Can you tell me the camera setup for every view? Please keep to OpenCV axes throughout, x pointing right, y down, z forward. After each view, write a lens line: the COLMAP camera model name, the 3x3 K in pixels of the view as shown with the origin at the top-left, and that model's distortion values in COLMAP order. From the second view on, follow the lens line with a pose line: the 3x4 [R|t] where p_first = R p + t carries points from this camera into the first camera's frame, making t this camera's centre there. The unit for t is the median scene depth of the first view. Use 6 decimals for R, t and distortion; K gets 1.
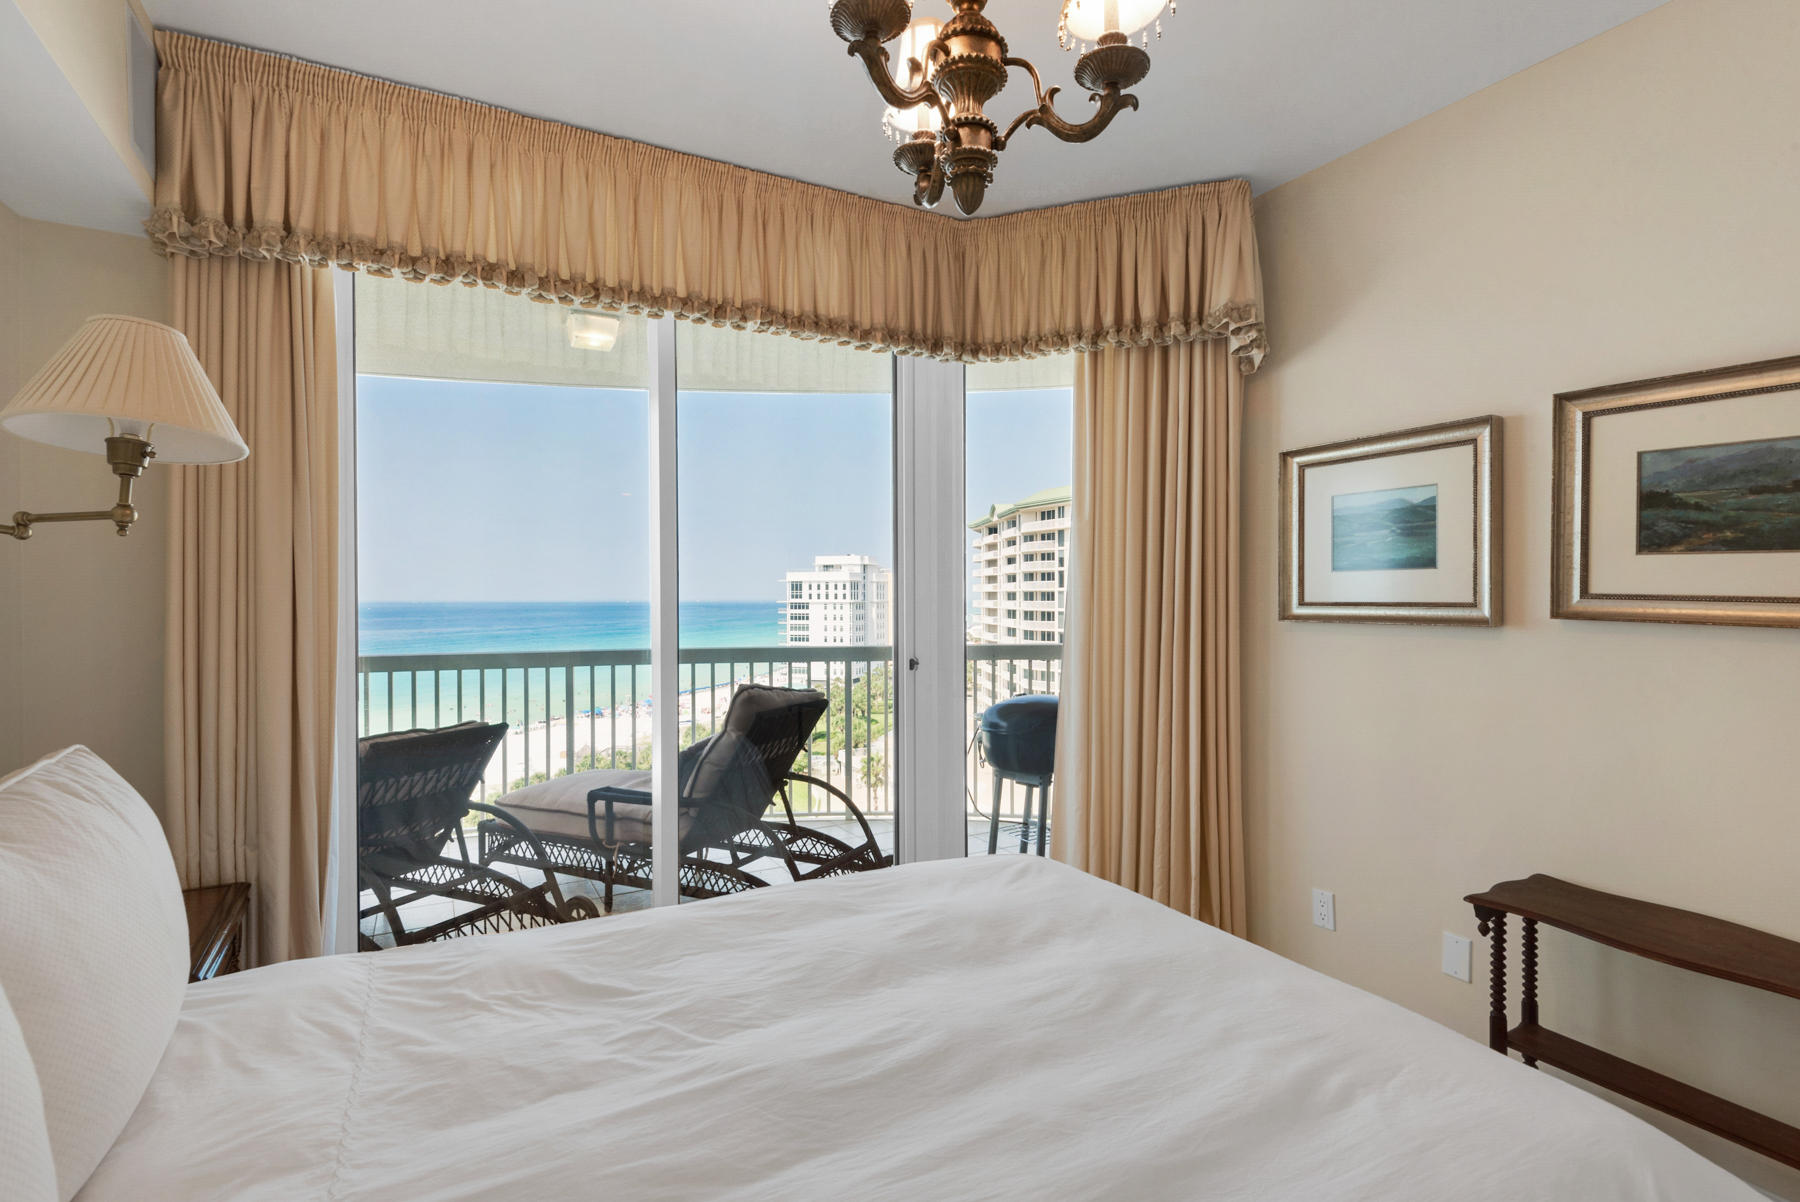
lens RADIAL K [[851.1, 0, 900.1], [0, 851.1, 599.4], [0, 0, 1]] dist [0.004947, -0.001771]
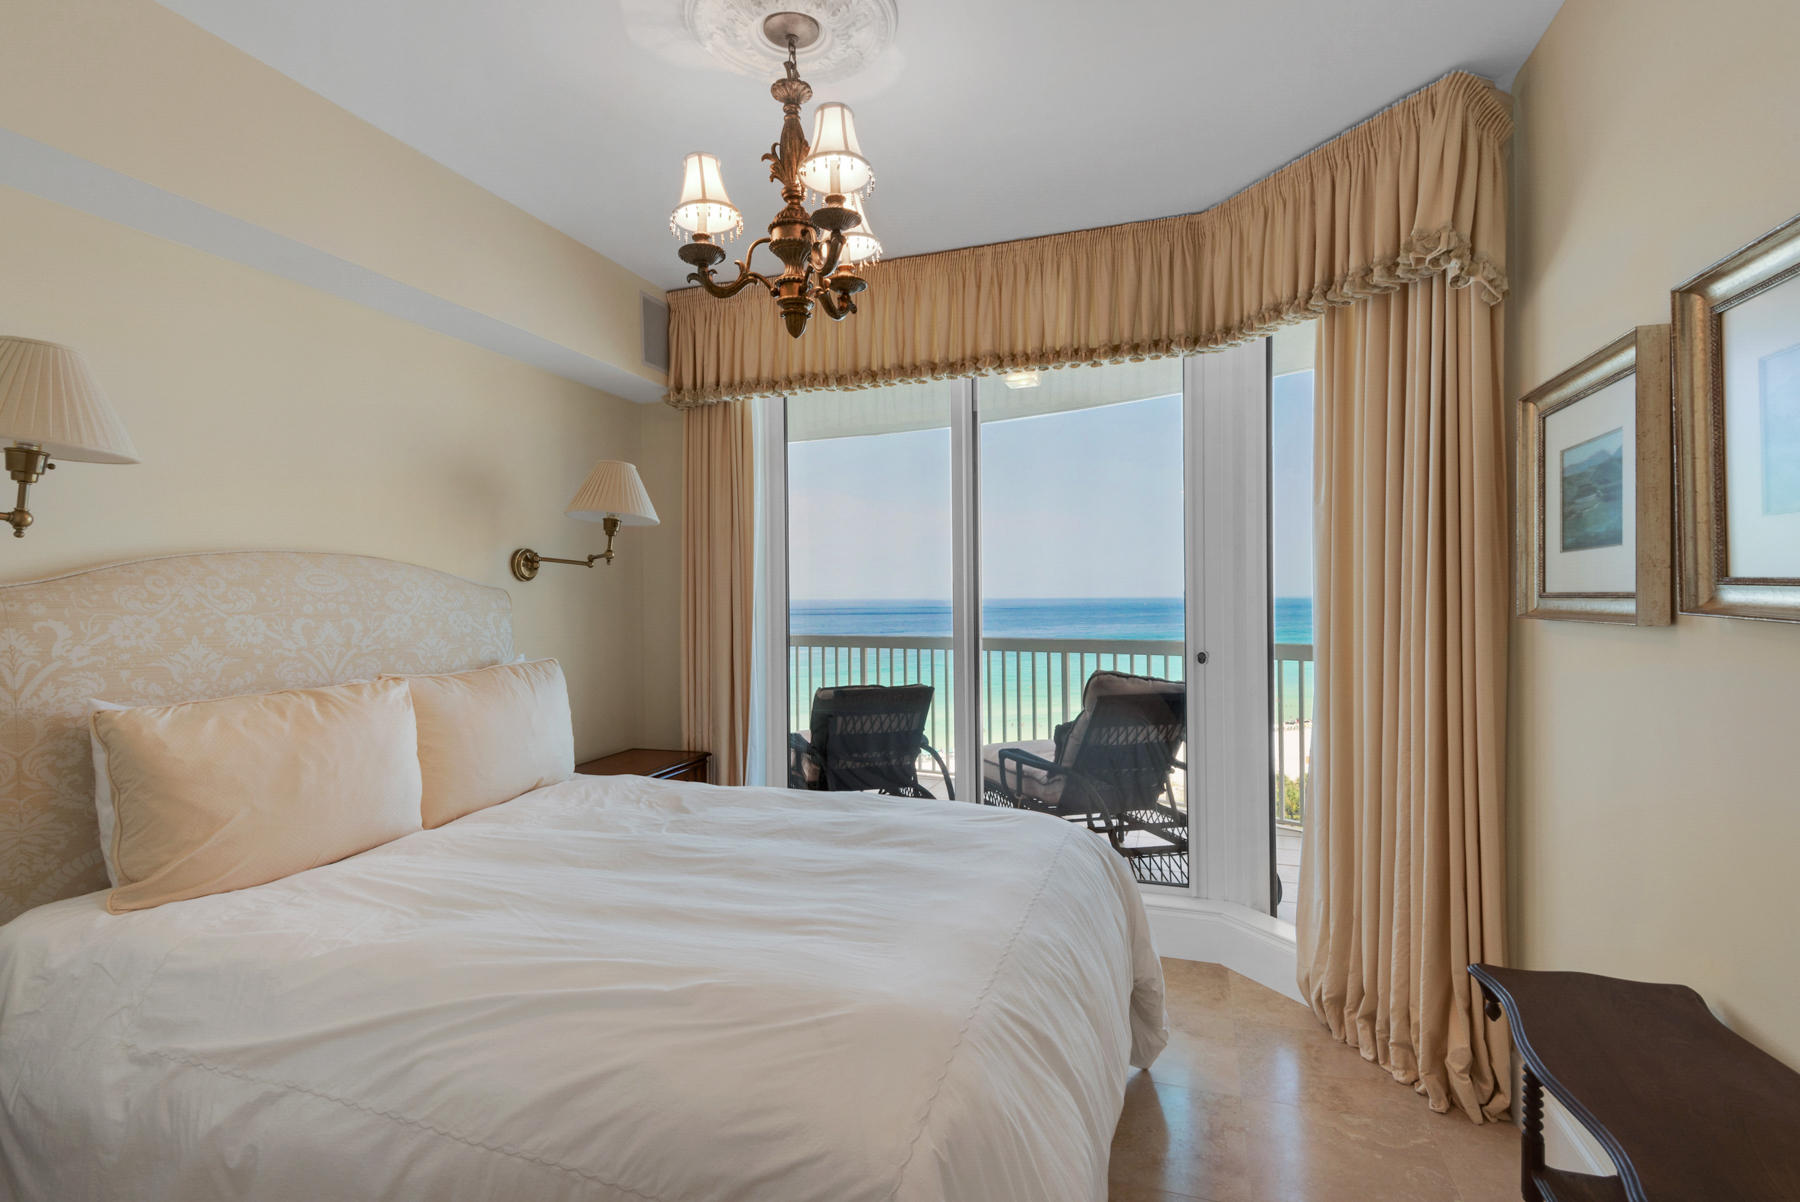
lens RADIAL K [[887.6, 0, 896.3], [0, 887.6, 602.0], [0, 0, 1]] dist [0.034406, 0.000212]
pose [[0.667643, 0.001453, -0.744480, 0.685196], [0.003218, 0.999983, 0.004838, 0.005140], [0.744475, -0.005625, 0.667627, 0.037340]]
